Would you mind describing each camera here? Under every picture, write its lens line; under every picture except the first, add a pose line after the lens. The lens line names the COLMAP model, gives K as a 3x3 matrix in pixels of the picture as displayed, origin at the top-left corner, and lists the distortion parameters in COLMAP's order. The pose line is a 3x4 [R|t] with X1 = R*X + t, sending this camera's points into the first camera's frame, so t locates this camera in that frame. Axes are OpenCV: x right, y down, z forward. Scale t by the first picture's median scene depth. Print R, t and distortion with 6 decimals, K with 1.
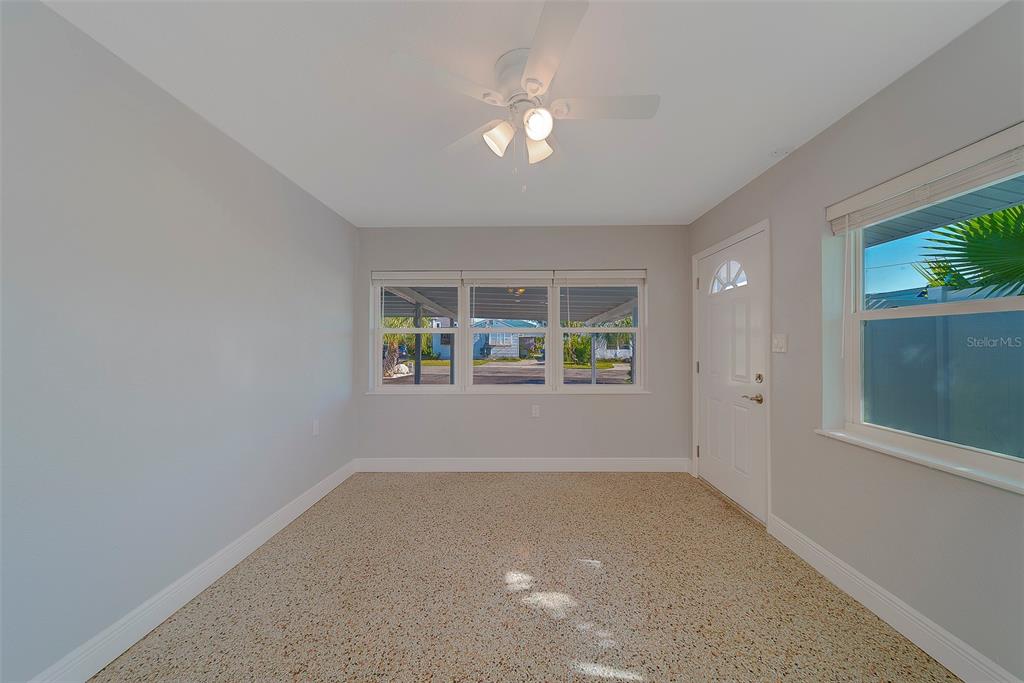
lens RADIAL K [[360.2, 0, 510.6], [0, 360.2, 338.7], [0, 0, 1]] dist [0.000740, -0.000045]
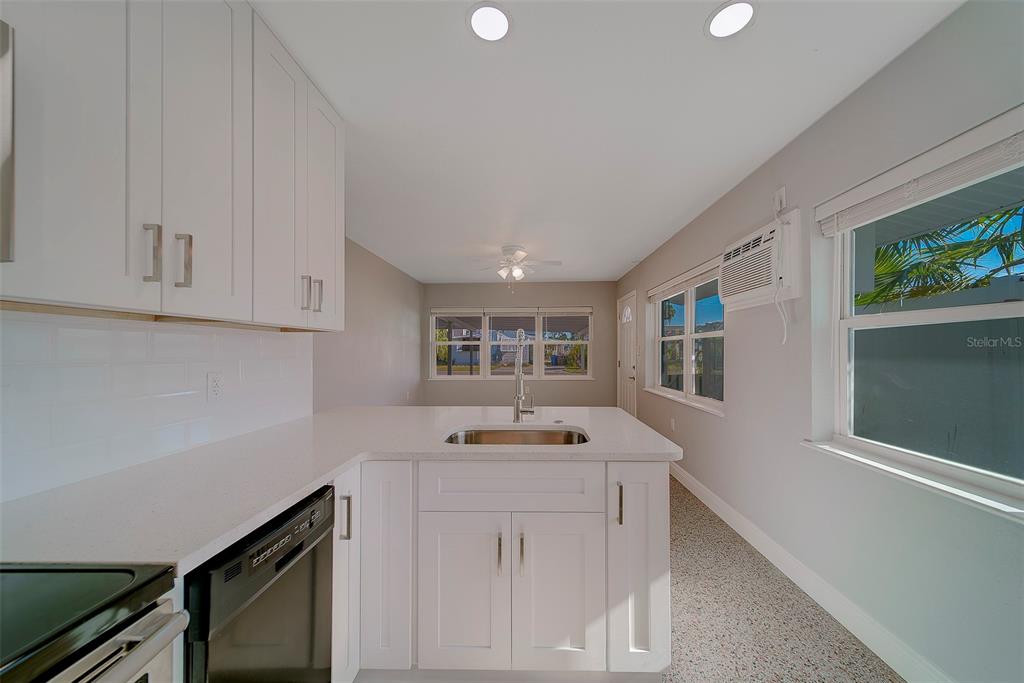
lens RADIAL K [[363.6, 0, 508.9], [0, 363.6, 343.7], [0, 0, 1]] dist [0.001321, 0.000067]
pose [[0.999133, -0.005030, -0.041319, 0.052067], [0.005417, 0.999943, 0.009252, -0.033074], [0.041271, -0.009467, 0.999103, -0.722390]]
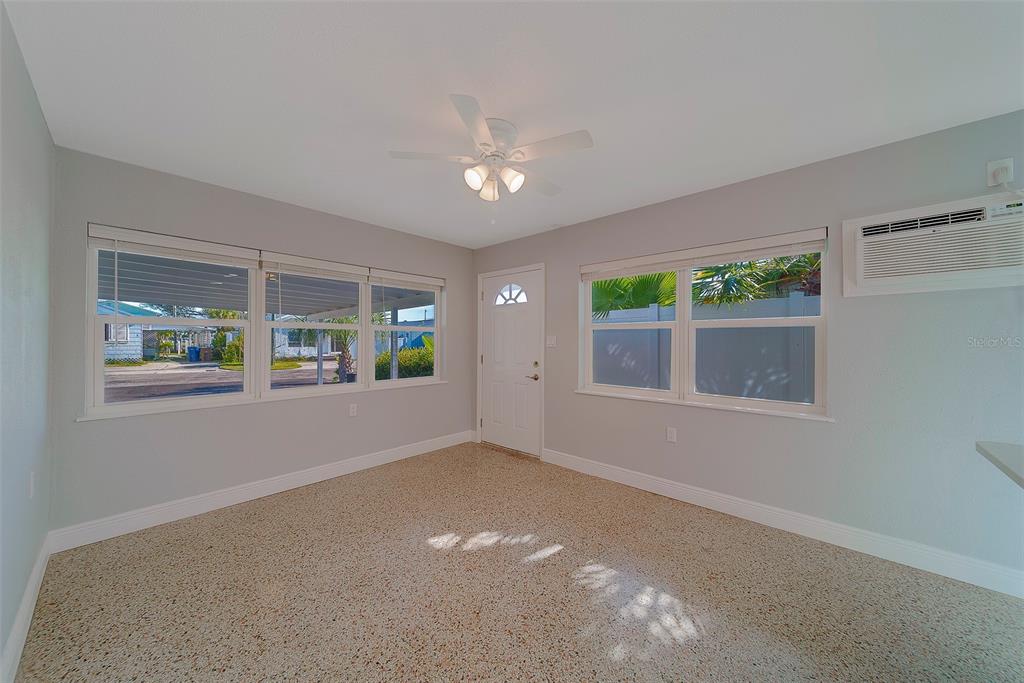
lens RADIAL K [[374.9, 0, 512.8], [0, 374.9, 332.5], [0, 0, 1]] dist [0.000339, 0.000009]
pose [[0.653893, 0.020358, 0.756313, -0.406211], [-0.015448, 0.999789, -0.013556, -0.001123], [-0.756429, -0.002820, 0.654069, 0.014238]]
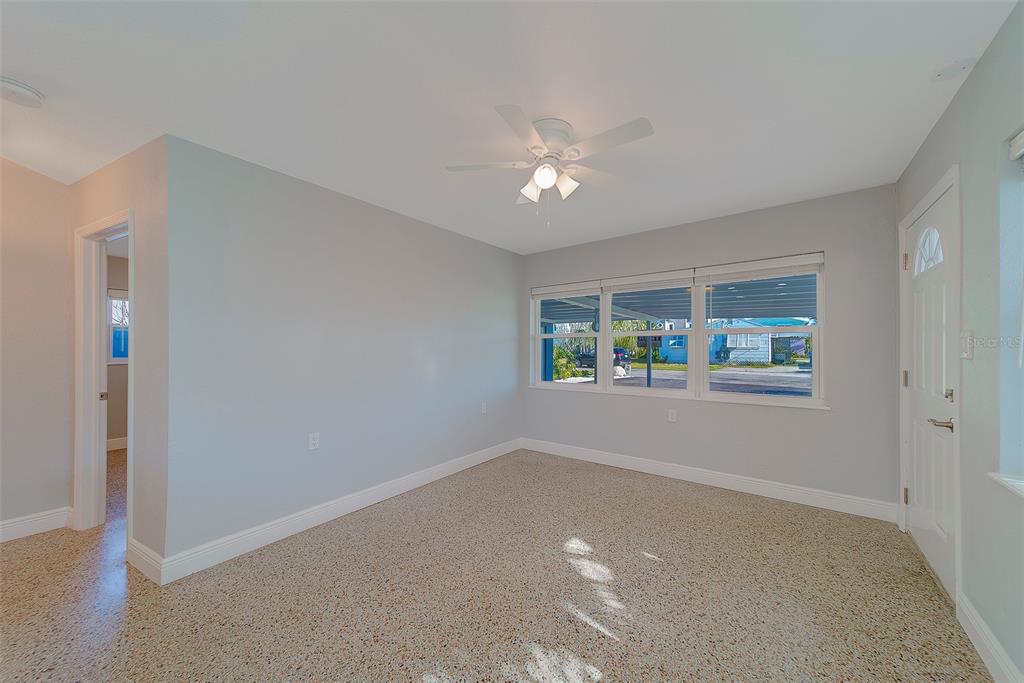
lens RADIAL K [[363.6, 0, 508.9], [0, 363.6, 343.7], [0, 0, 1]] dist [0.001321, 0.000067]
pose [[0.801823, -0.009003, -0.597494, 0.291855], [0.012860, 0.999915, 0.002191, -0.001777], [0.597423, -0.009441, 0.801871, -0.047418]]
